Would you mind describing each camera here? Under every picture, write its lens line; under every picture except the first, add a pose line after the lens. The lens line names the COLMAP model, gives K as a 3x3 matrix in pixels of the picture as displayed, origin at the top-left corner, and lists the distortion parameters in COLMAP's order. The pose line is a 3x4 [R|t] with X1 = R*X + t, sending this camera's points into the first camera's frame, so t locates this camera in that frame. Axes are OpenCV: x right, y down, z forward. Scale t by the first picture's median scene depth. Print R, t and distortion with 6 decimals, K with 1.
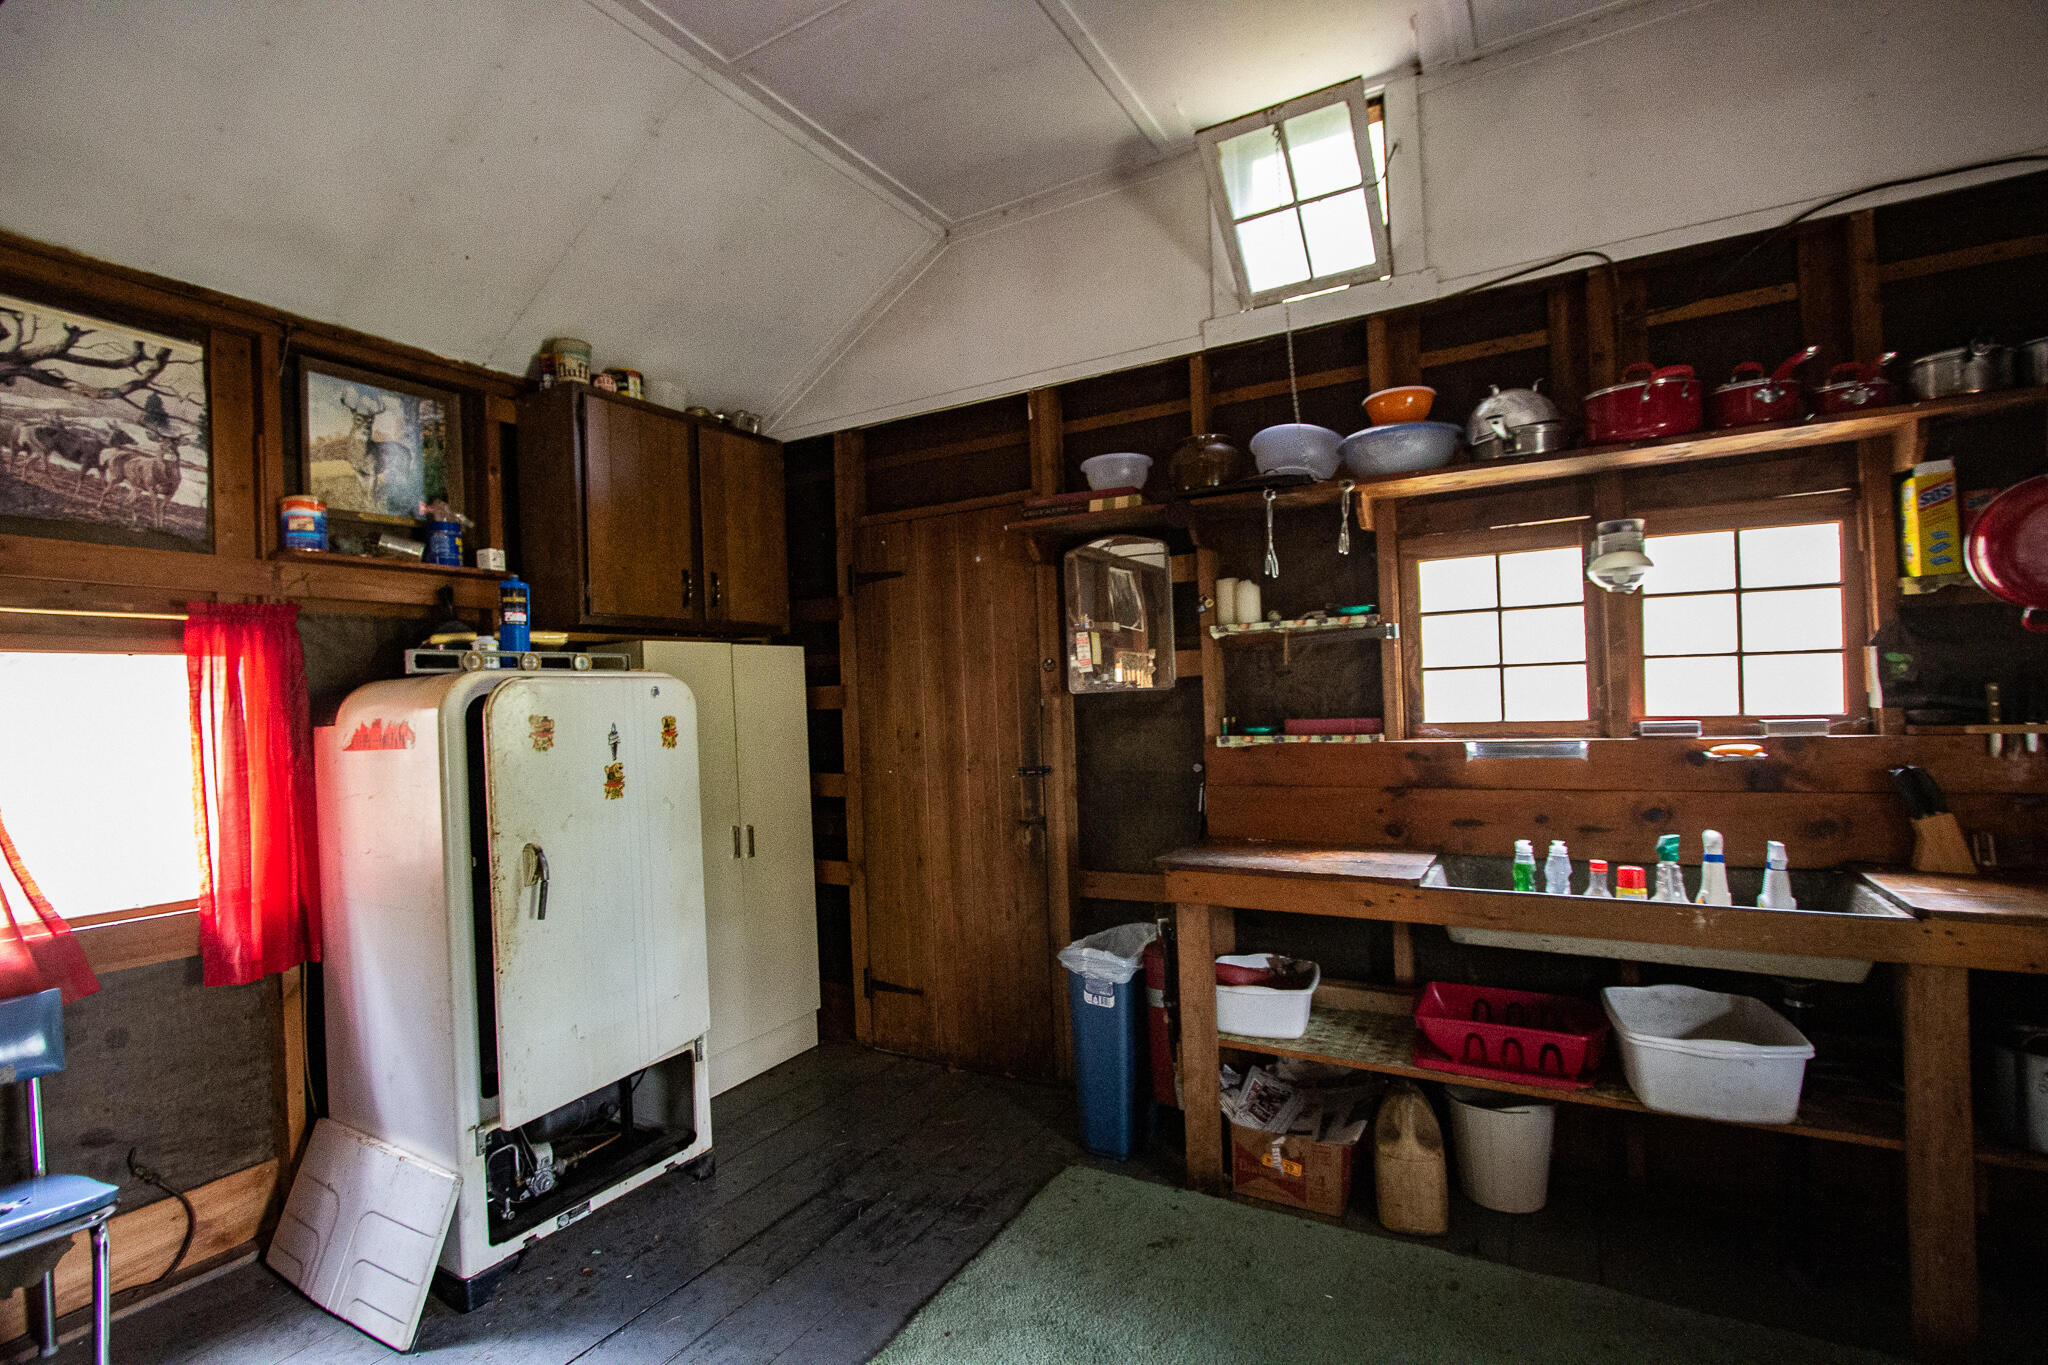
lens RADIAL K [[962.5, 0, 1024.0], [0, 962.5, 682.5], [0, 0, 1]] dist [-0.014573, 0.000137]
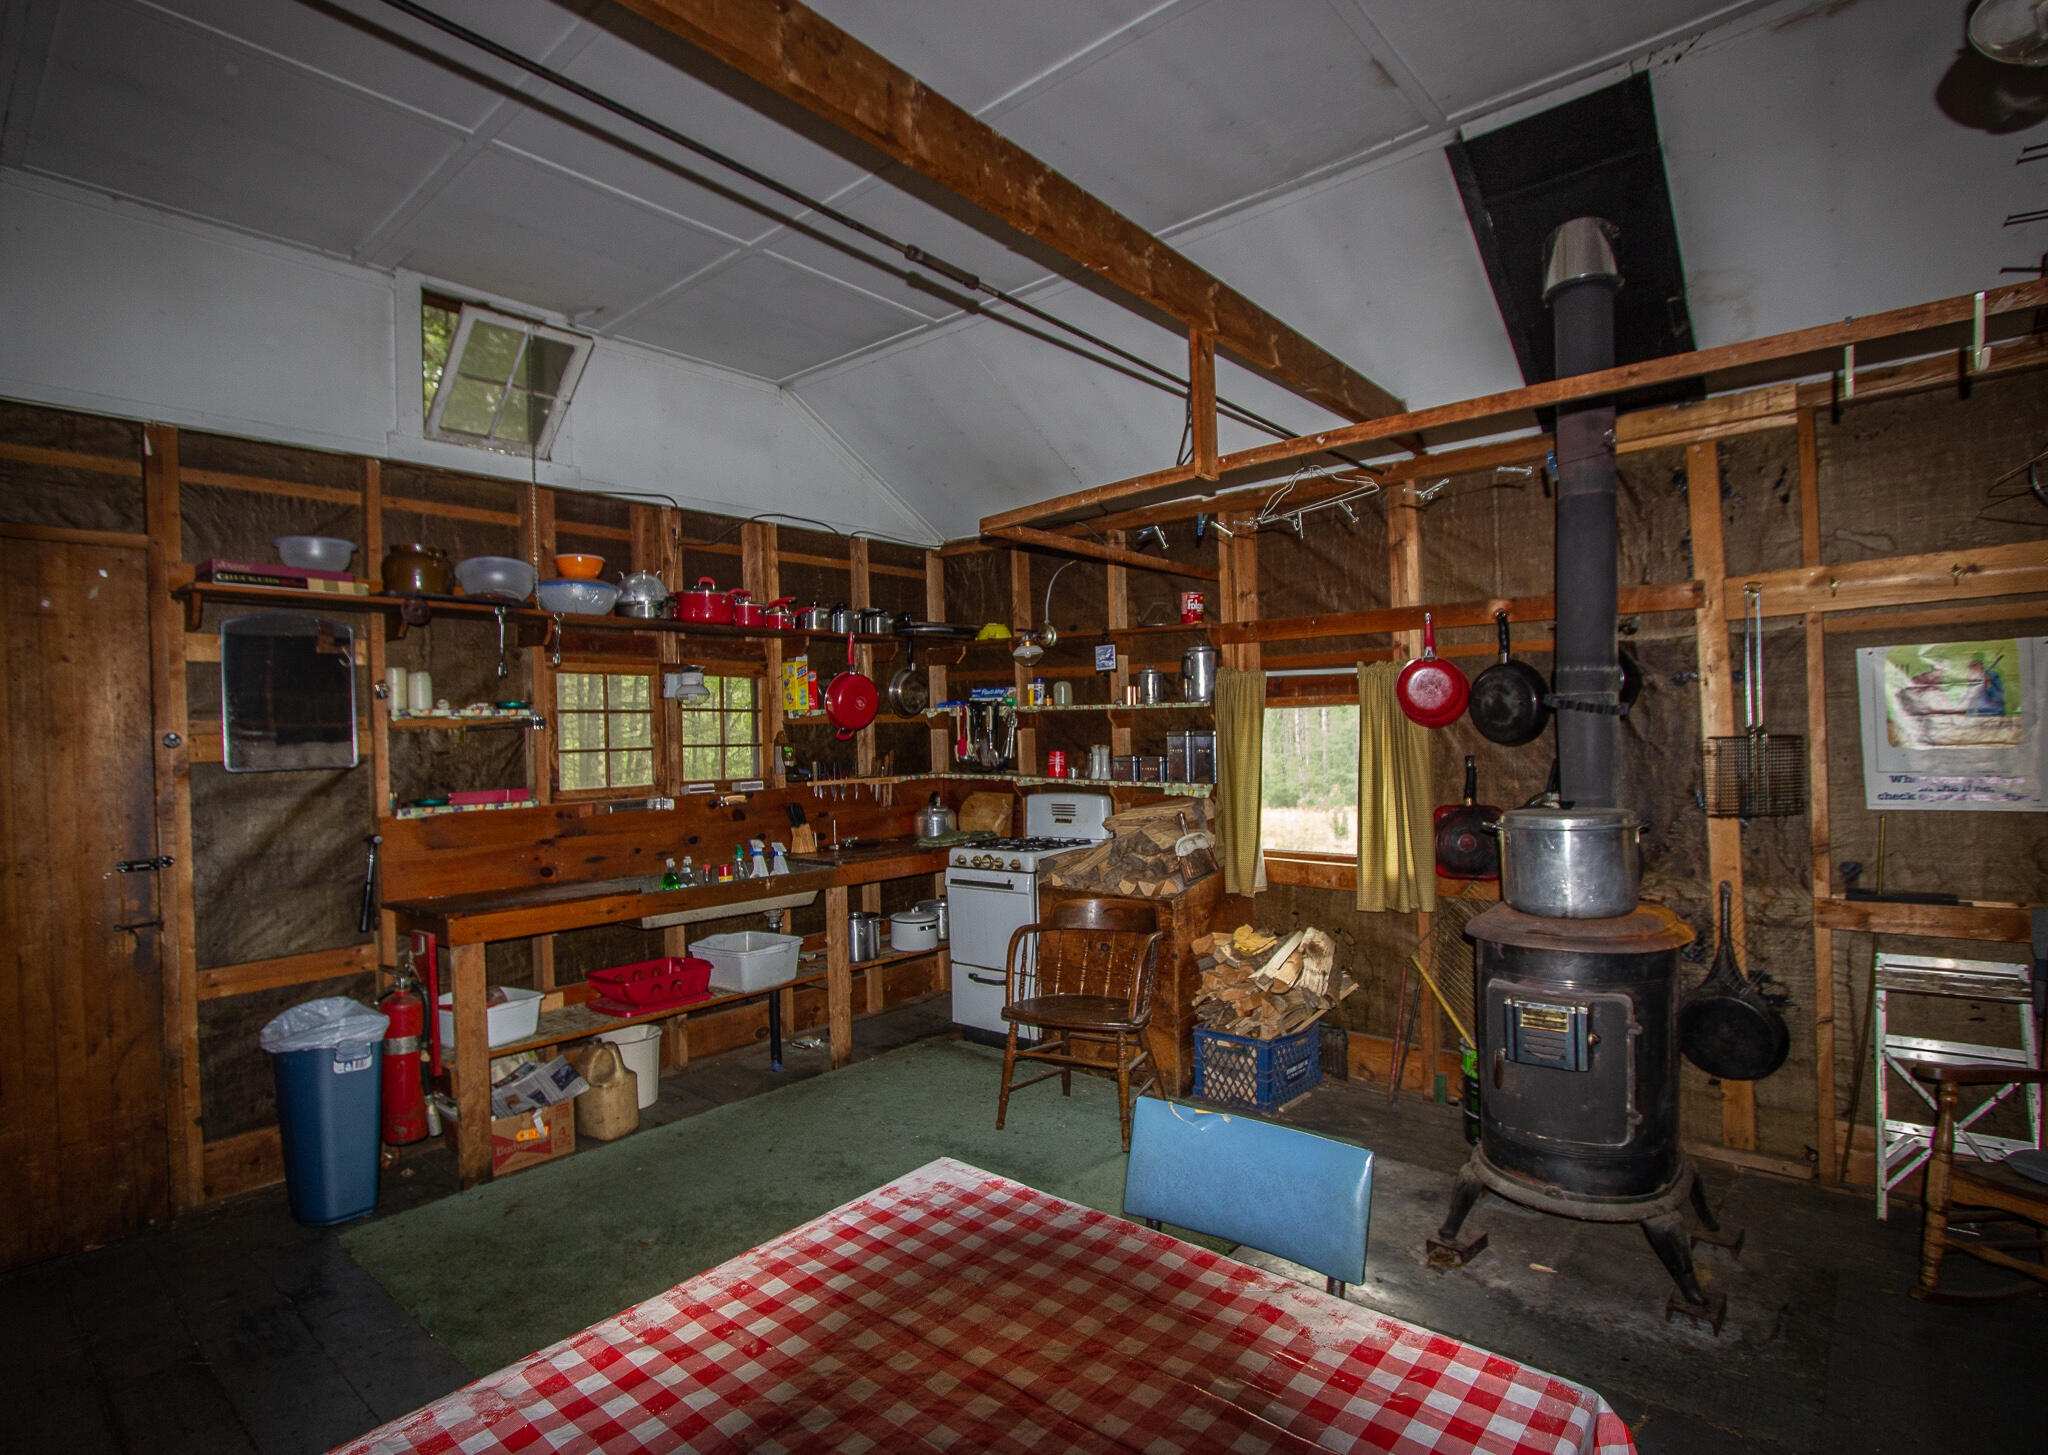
lens RADIAL K [[1039.1, 0, 1024.0], [0, 1039.1, 727.5], [0, 0, 1]] dist [-0.001045, -0.000315]
pose [[0.182461, 0.039581, 0.982416, -0.903566], [0.006795, 0.999115, -0.041516, 0.017146], [-0.983190, 0.014250, 0.182031, 0.077553]]
